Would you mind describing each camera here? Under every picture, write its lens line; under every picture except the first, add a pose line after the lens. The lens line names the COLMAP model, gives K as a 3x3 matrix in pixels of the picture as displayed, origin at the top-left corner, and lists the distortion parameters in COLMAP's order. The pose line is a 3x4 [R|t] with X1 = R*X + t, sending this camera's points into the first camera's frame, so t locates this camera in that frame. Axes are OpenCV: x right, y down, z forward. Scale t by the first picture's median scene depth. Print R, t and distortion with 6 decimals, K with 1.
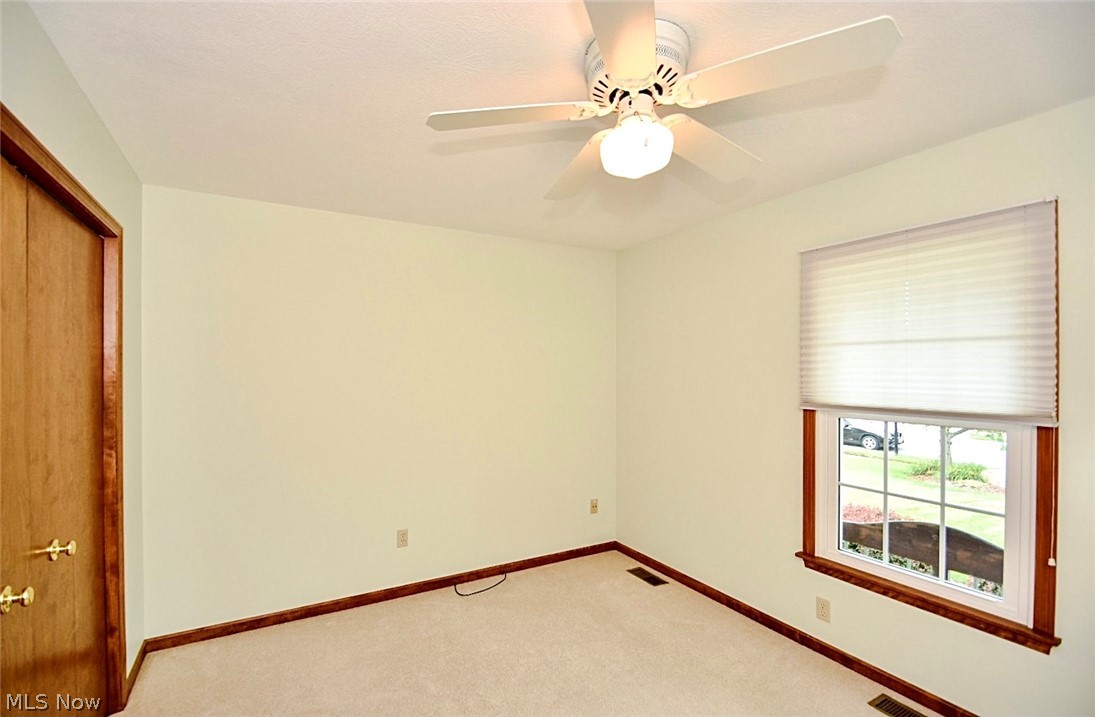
lens RADIAL K [[497.9, 0, 549.9], [0, 497.9, 378.1], [0, 0, 1]] dist [0.016737, -0.018355]
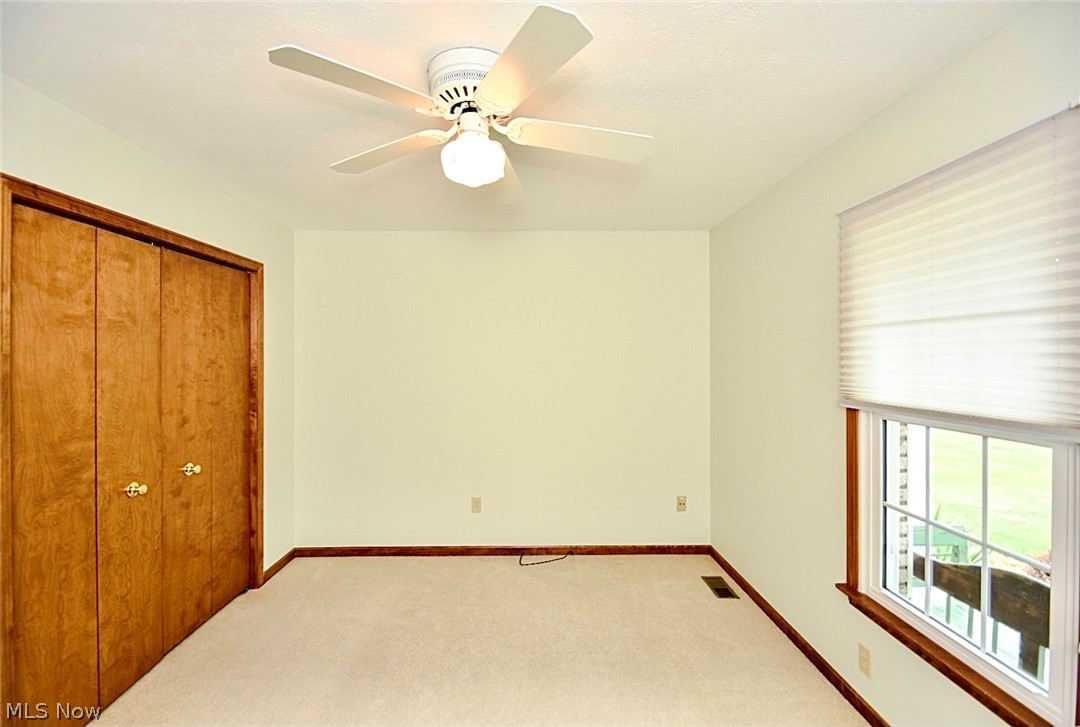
lens RADIAL K [[511.8, 0, 540.0], [0, 511.8, 363.5], [0, 0, 1]] dist [0.000016, -0.001164]
pose [[0.879339, 0.003572, -0.476183, 0.528125], [-0.006107, 0.999974, -0.003776, -0.002182], [0.476157, 0.006229, 0.879338, 0.042550]]
